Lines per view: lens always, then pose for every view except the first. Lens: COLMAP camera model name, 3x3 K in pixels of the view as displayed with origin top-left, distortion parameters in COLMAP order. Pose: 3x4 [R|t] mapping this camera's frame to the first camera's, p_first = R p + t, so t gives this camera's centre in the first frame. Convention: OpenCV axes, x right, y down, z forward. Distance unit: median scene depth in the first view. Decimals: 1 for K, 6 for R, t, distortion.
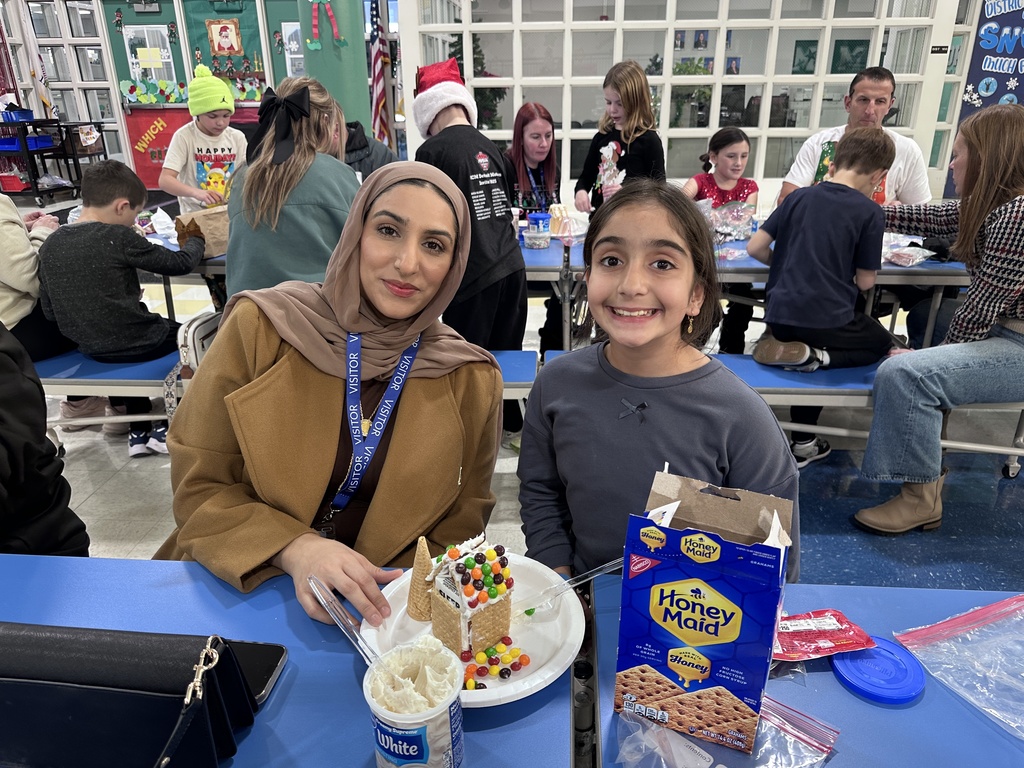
lens RADIAL K [[740.3, 0, 512.3], [0, 740.3, 375.8], [0, 0, 1]] dist [0.006774, -0.018169]
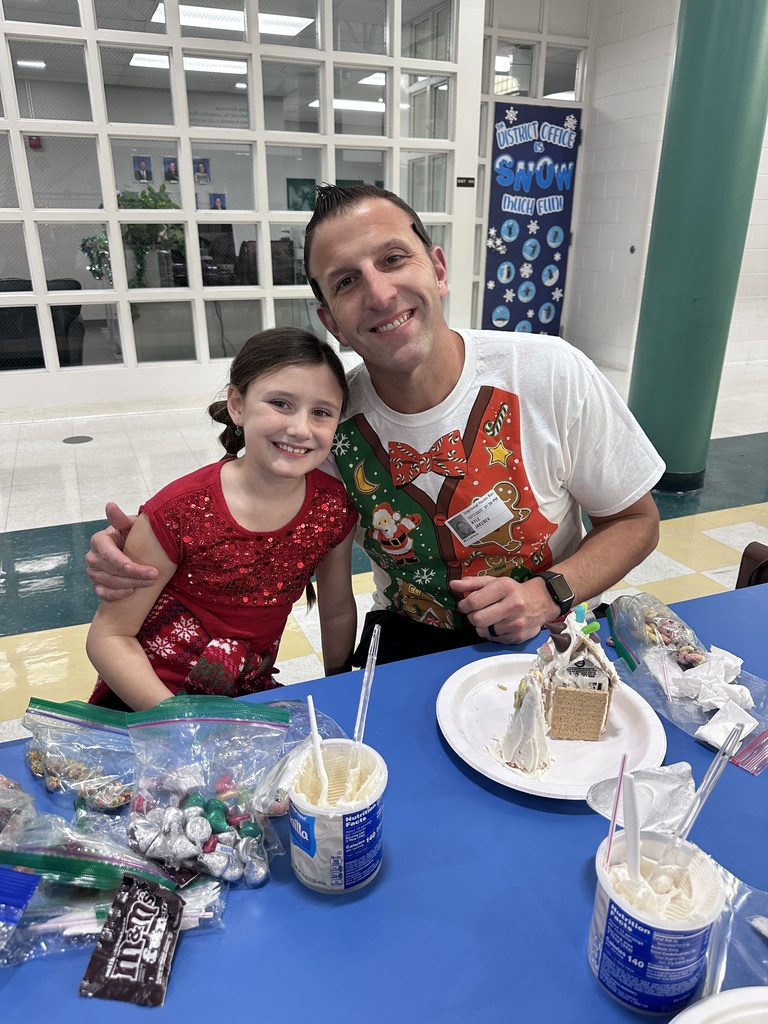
lens RADIAL K [[740.3, 0, 381.9], [0, 740.3, 511.9], [0, 0, 1]] dist [0.006774, -0.018169]
pose [[0.896026, -0.148007, 0.418606, 0.102829], [0.153585, 0.987922, 0.020554, -0.110779], [-0.416592, 0.045875, 0.907935, 0.300482]]
